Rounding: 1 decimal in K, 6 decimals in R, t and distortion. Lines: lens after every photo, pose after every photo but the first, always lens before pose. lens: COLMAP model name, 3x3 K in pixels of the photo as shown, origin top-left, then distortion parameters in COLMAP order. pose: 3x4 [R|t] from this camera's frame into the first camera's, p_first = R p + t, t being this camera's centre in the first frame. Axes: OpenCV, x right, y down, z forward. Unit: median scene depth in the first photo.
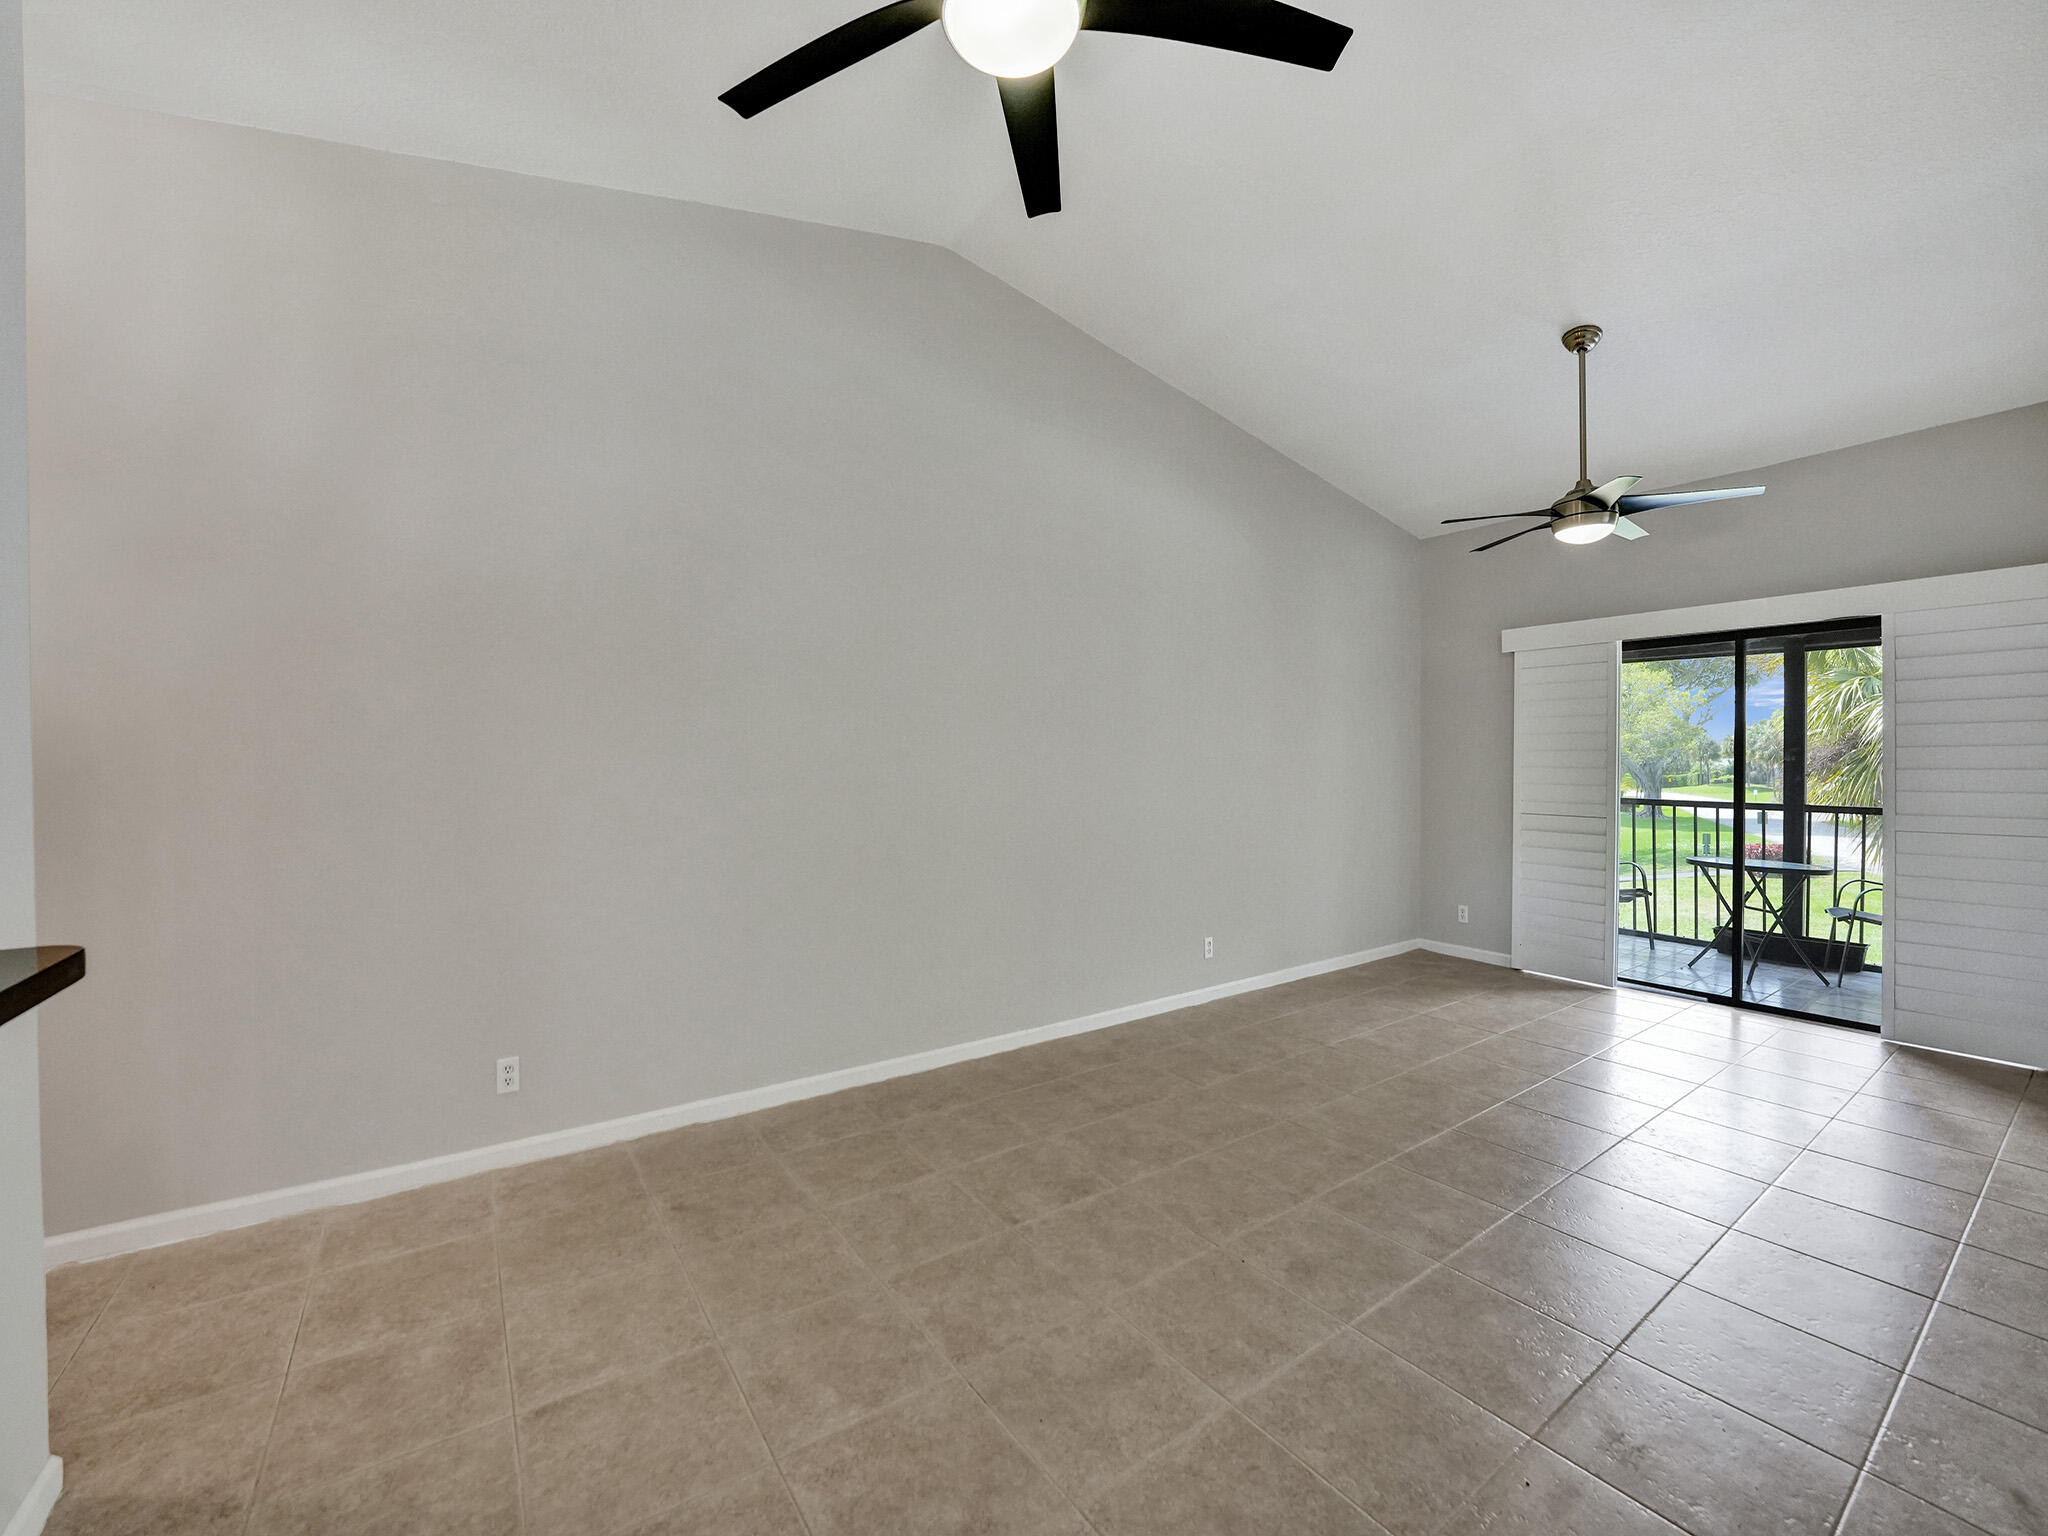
lens RADIAL K [[831.2, 0, 1030.5], [0, 831.2, 760.9], [0, 0, 1]] dist [-0.027132, 0.003379]
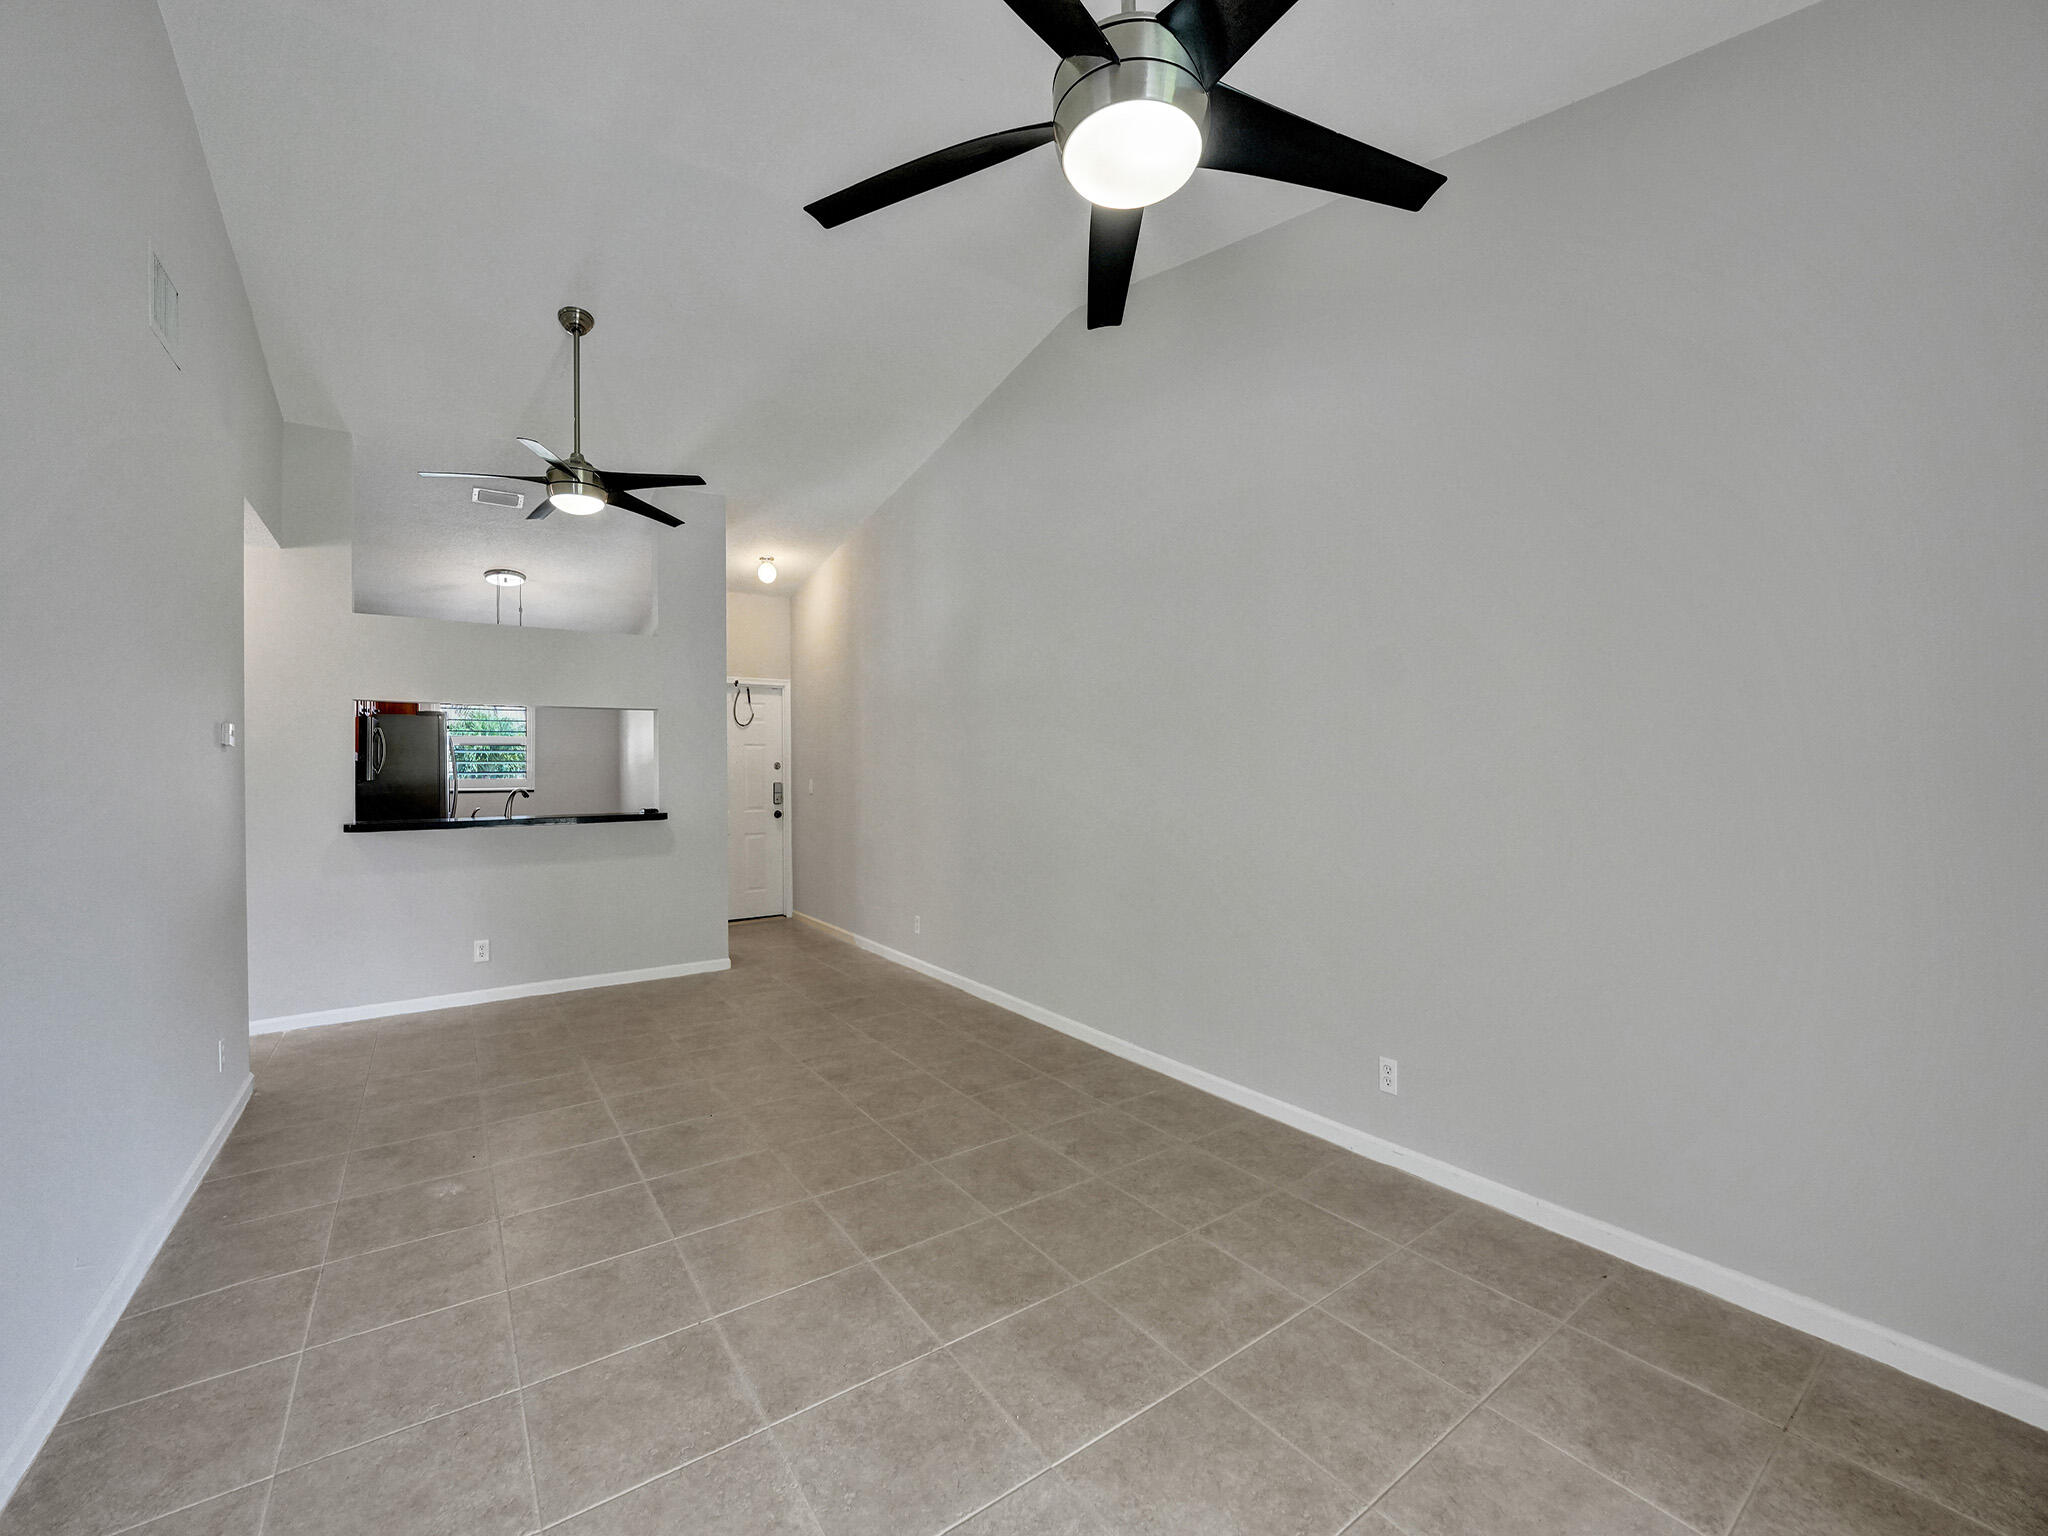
lens RADIAL K [[831.2, 0, 1022.5], [0, 831.2, 765.2], [0, 0, 1]] dist [-0.027132, 0.003379]
pose [[0.002947, -0.001932, -0.999994, 1.452151], [0.007292, 0.999972, -0.001910, -0.001203], [0.999969, -0.007287, 0.002961, 1.312682]]
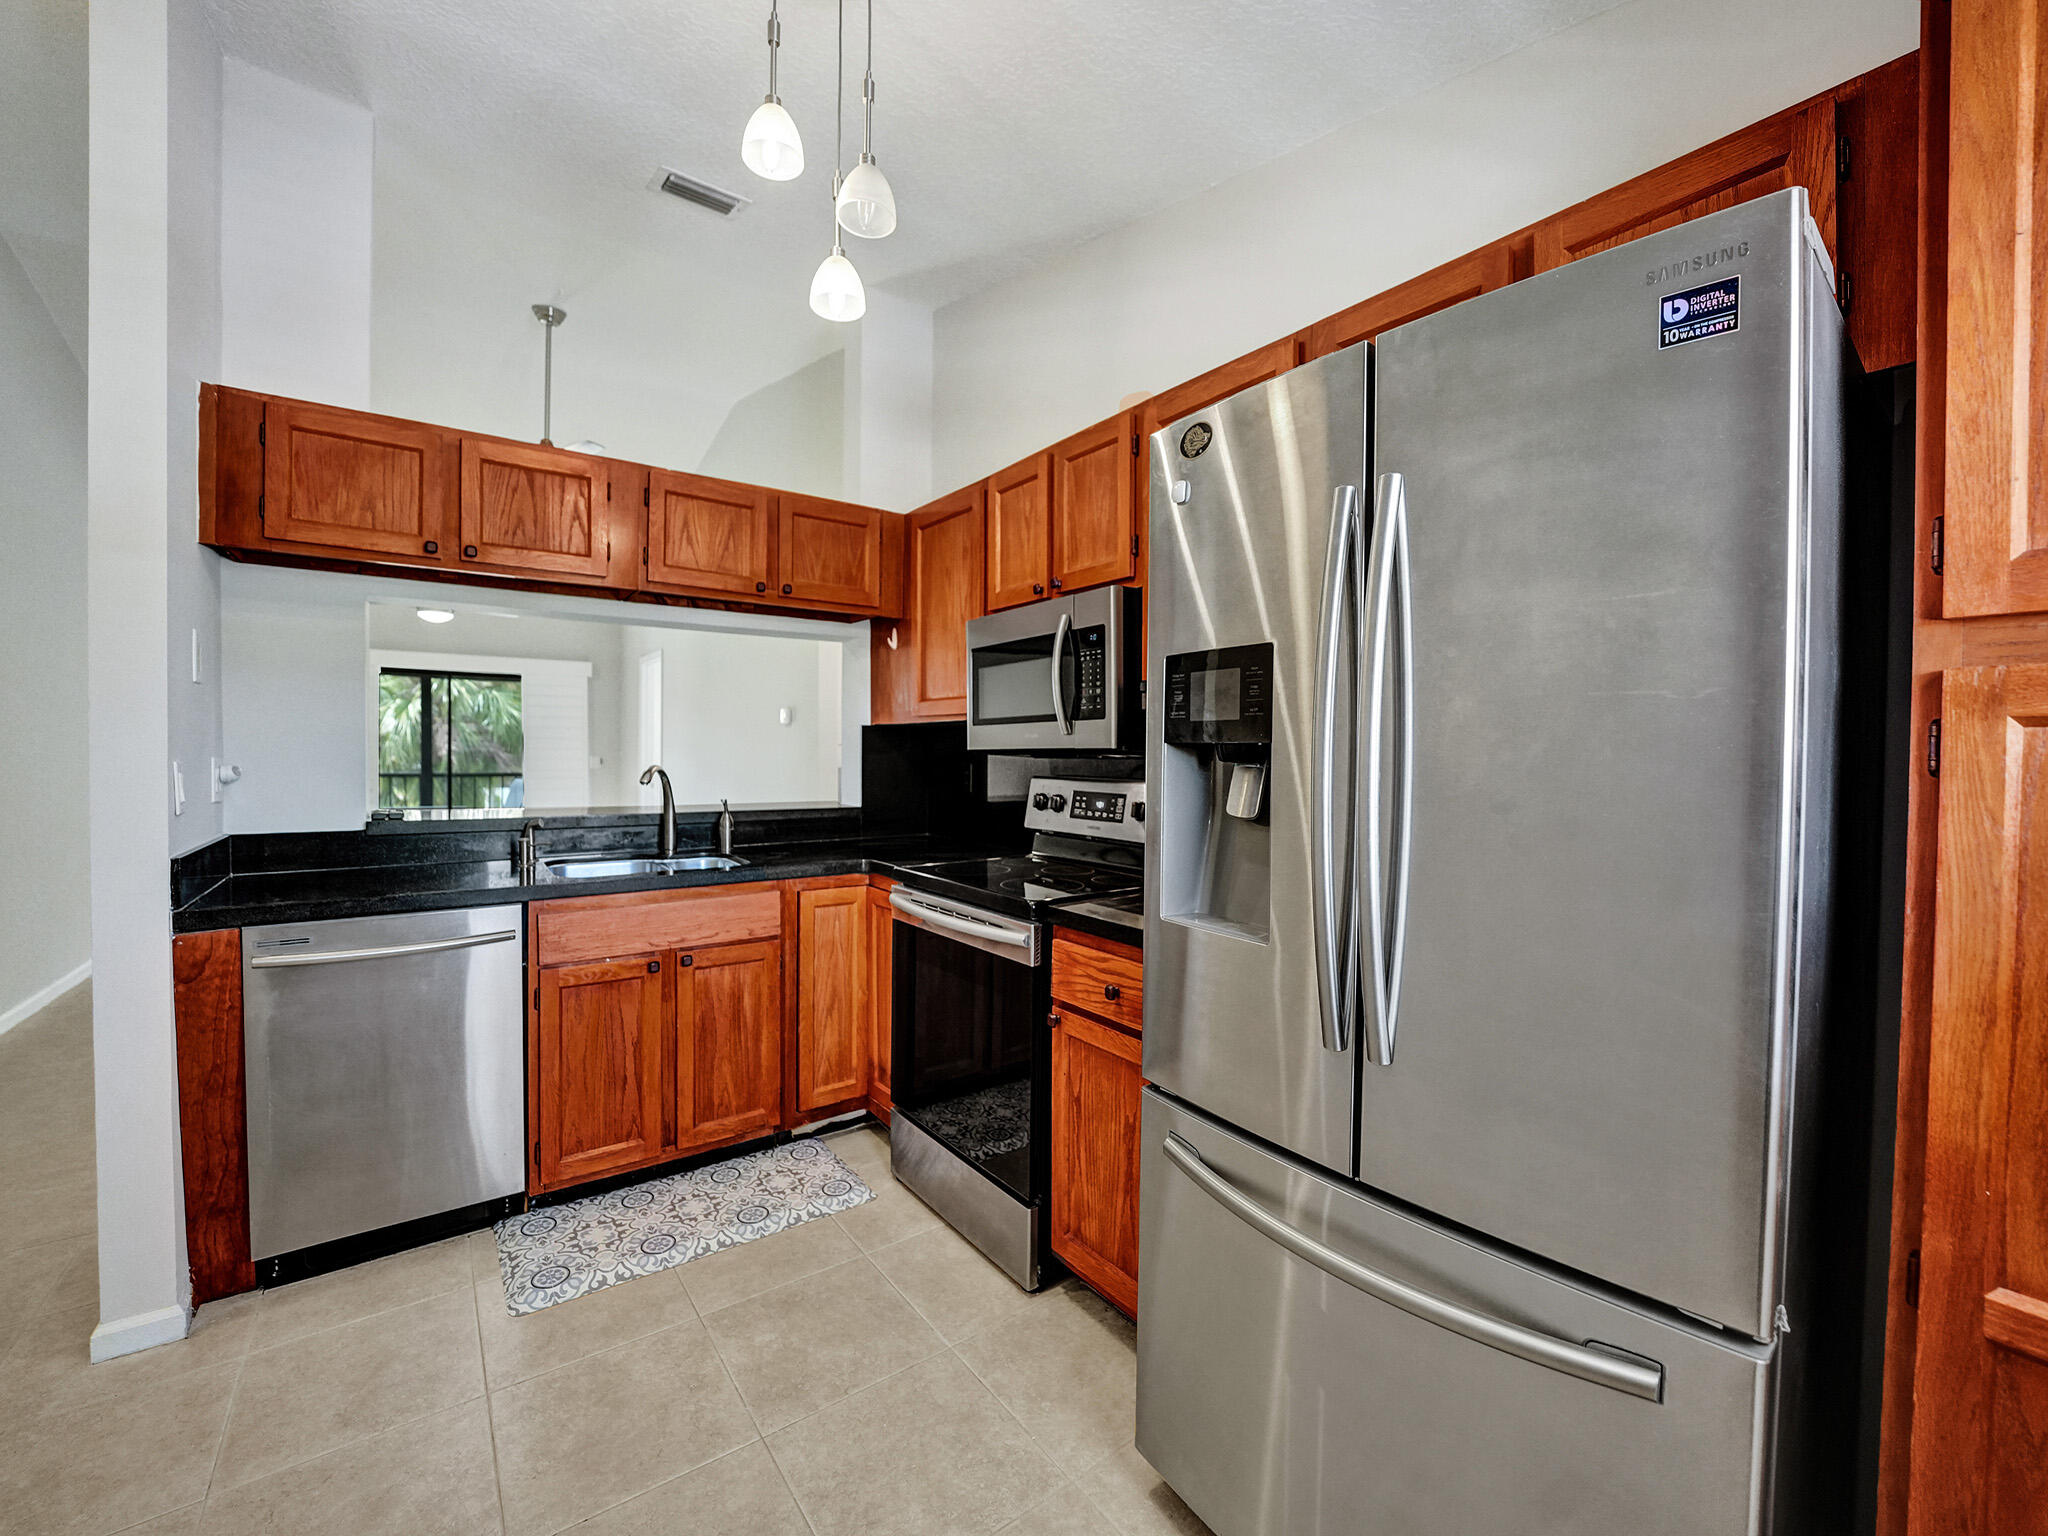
lens RADIAL K [[831.2, 0, 1028.7], [0, 831.2, 766.8], [0, 0, 1]] dist [-0.027132, 0.003379]
pose [[-0.027271, -0.015515, 0.999508, -1.612224], [-0.005457, 0.999867, 0.015371, 0.025123], [-0.999613, -0.005036, -0.027352, -0.347441]]
